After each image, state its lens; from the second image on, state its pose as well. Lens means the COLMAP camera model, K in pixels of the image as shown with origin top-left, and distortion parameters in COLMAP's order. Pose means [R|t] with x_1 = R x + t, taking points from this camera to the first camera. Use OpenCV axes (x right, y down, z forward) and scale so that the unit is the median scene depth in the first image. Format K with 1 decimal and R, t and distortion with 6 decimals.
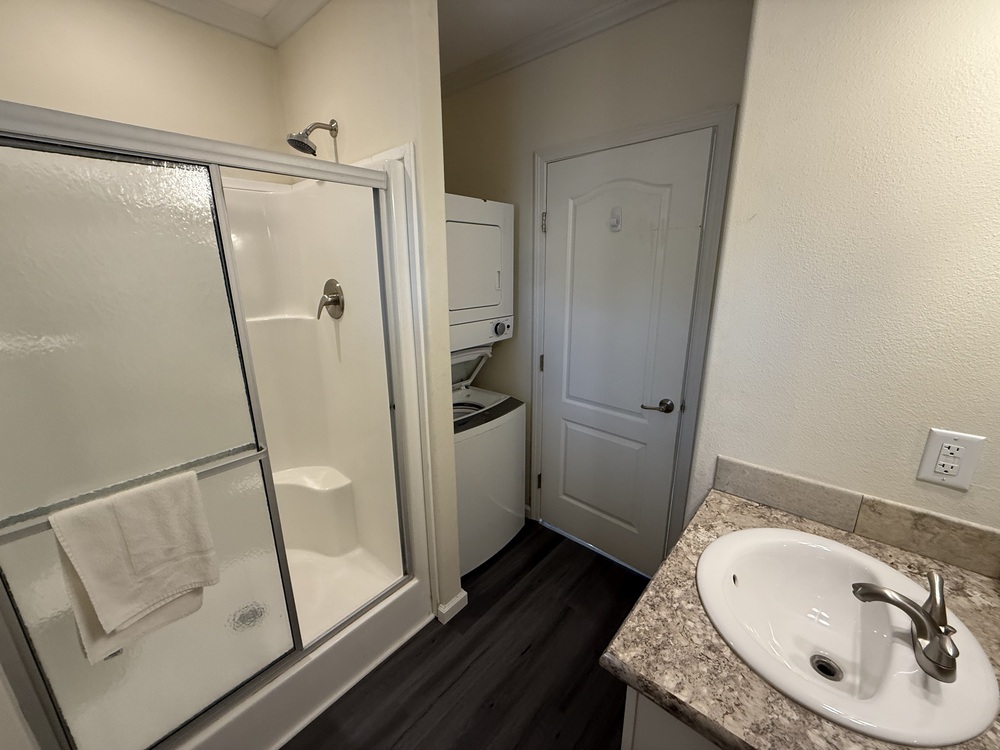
lens RADIAL K [[399.3, 0, 497.3], [0, 399.3, 370.6], [0, 0, 1]] dist [-0.000902, 0.000012]
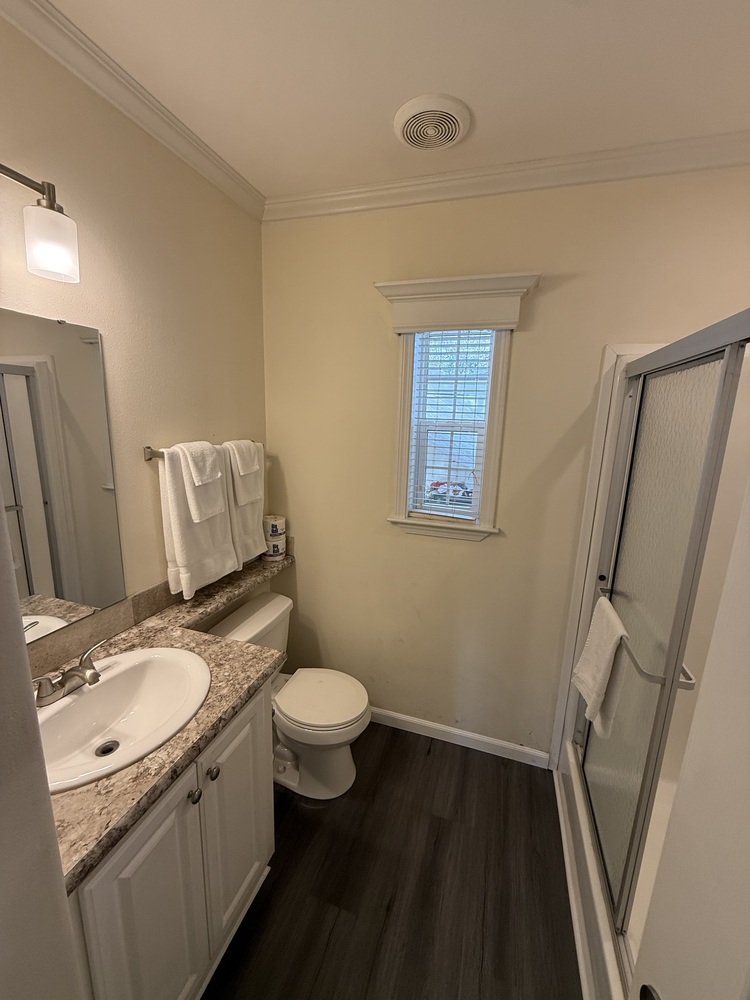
lens RADIAL K [[399.3, 0, 376.7], [0, 399.3, 504.2], [0, 0, 1]] dist [-0.000902, 0.000012]
pose [[-0.916647, 0.061439, -0.394946, 0.451366], [-0.128198, 0.890718, 0.436104, -0.590417], [0.378580, 0.450385, -0.808598, 1.874504]]
